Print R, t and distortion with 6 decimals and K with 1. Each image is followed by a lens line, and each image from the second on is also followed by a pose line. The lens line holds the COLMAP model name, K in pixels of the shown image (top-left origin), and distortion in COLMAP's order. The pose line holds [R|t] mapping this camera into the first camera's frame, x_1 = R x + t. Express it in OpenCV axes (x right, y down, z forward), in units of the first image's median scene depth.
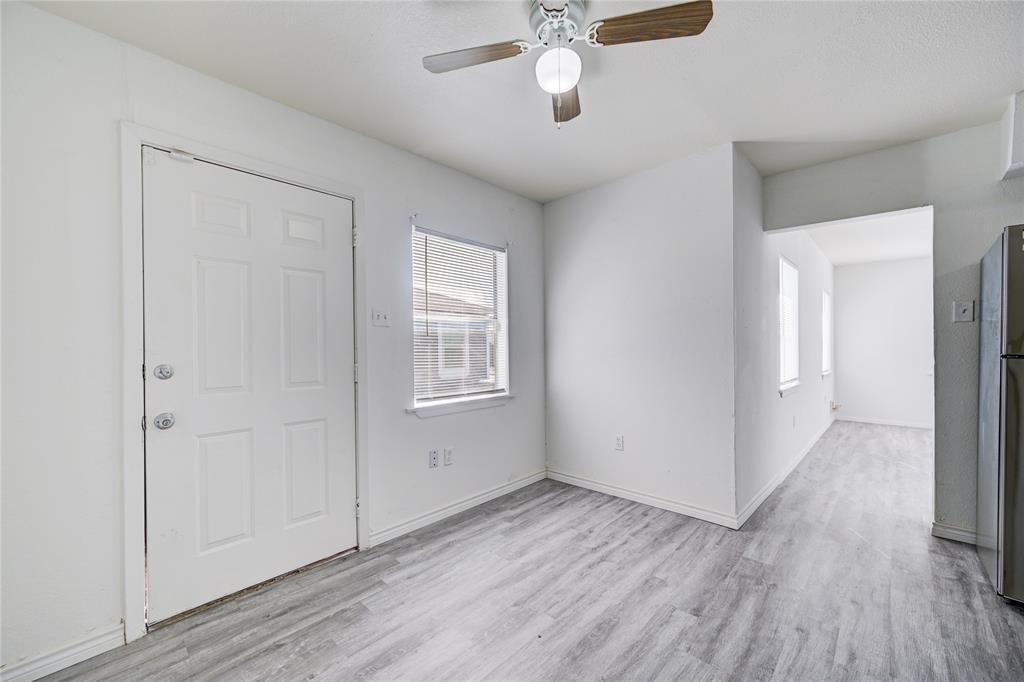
lens RADIAL K [[404.8, 0, 515.7], [0, 404.8, 346.9], [0, 0, 1]] dist [0.002819, -0.000241]
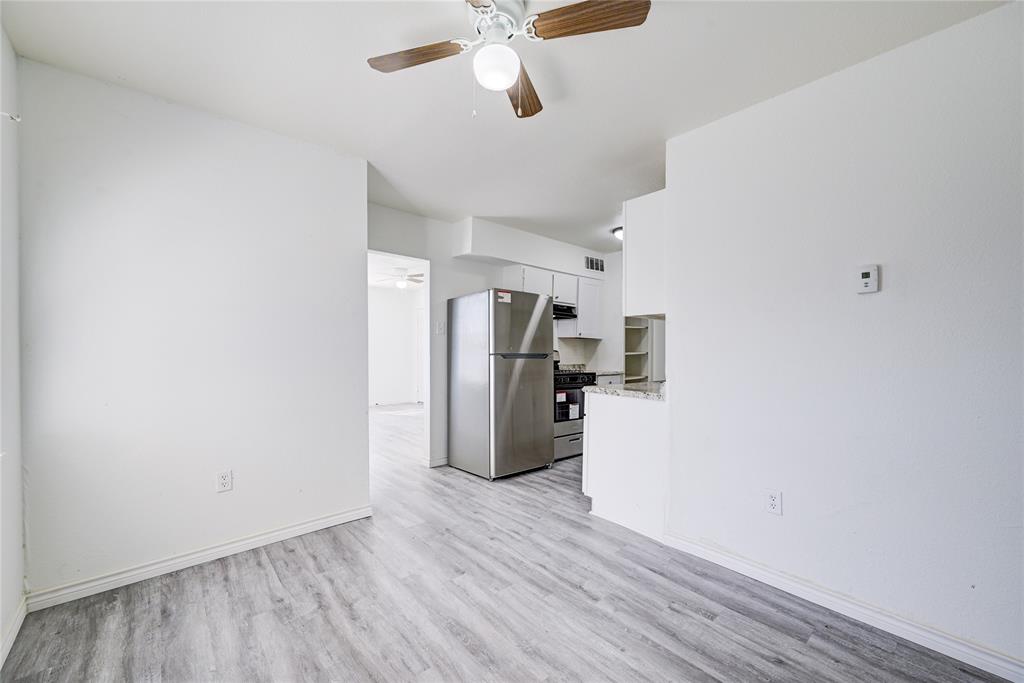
lens RADIAL K [[404.8, 0, 509.6], [0, 404.8, 348.4], [0, 0, 1]] dist [0.002819, -0.000241]
pose [[0.096868, 0.004522, 0.995287, -0.546514], [-0.001391, 0.999989, -0.004408, 0.002383], [-0.995296, -0.000958, 0.096873, 0.554932]]
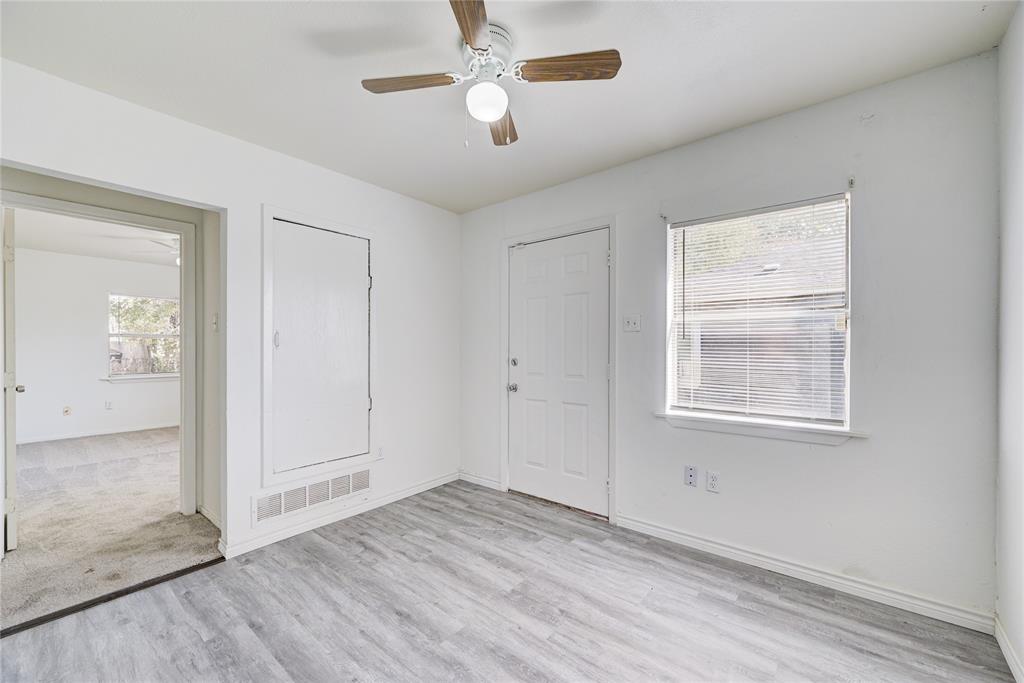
lens RADIAL K [[404.8, 0, 509.5], [0, 404.8, 346.9], [0, 0, 1]] dist [0.002819, -0.000241]
pose [[0.059378, 0.006441, -0.998215, 0.767893], [-0.000561, 0.999979, 0.006419, -0.016330], [0.998235, 0.000179, 0.059381, 0.632469]]
